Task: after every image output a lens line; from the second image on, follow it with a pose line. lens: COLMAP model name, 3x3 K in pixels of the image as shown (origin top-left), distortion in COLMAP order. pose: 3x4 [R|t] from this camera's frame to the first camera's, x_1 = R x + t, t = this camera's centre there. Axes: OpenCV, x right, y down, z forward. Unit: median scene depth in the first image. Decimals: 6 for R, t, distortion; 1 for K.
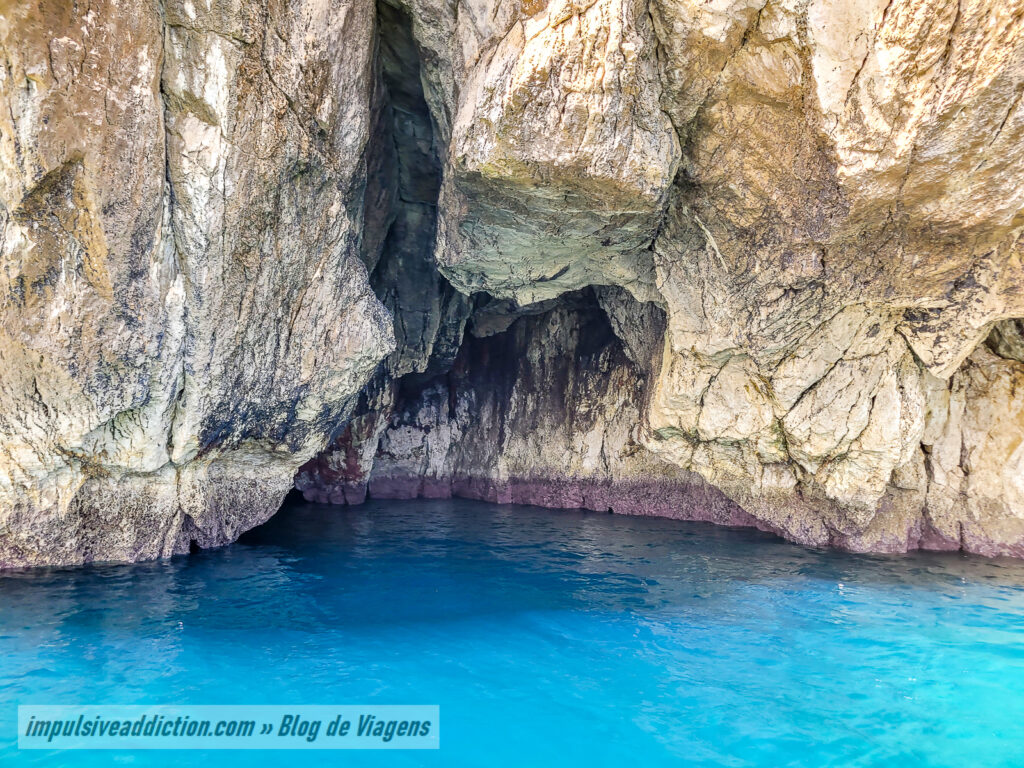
lens RADIAL K [[736.9, 0, 530.2], [0, 736.9, 379.2], [0, 0, 1]] dist [0.042593, -0.041946]
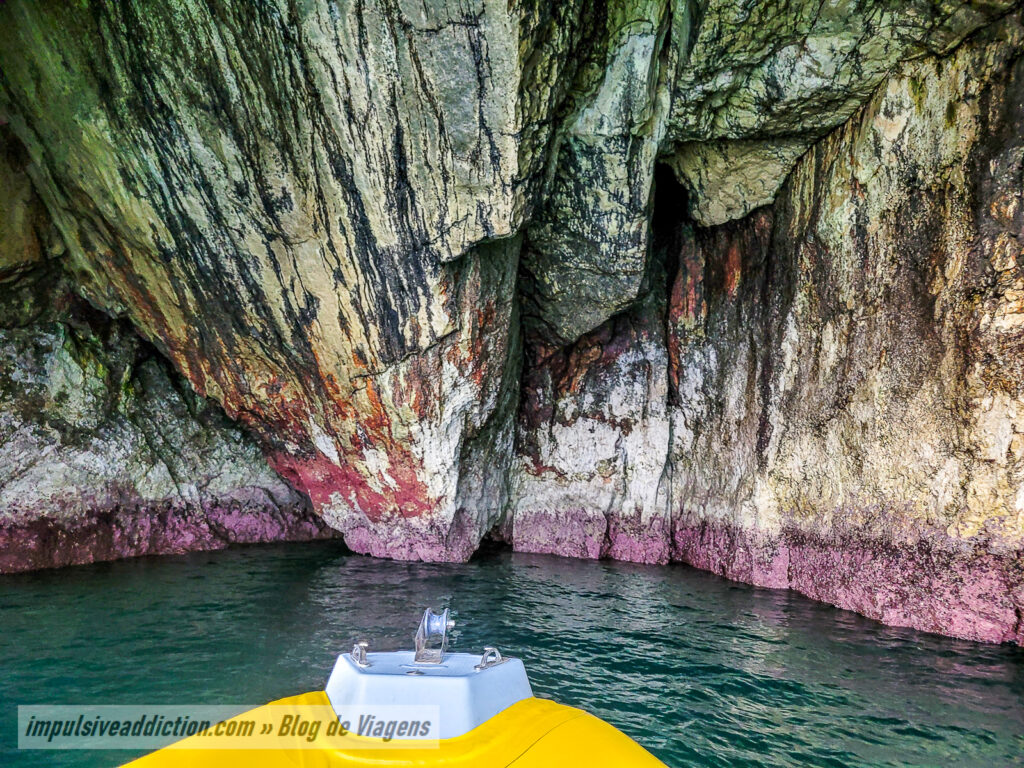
lens RADIAL K [[736.9, 0, 530.2], [0, 736.9, 379.2], [0, 0, 1]] dist [0.042593, -0.041946]
pose [[0.917271, -0.024924, -0.397483, 0.009685], [0.005050, 0.998688, -0.050968, 0.068530], [0.398232, 0.044745, 0.916193, 0.547797]]
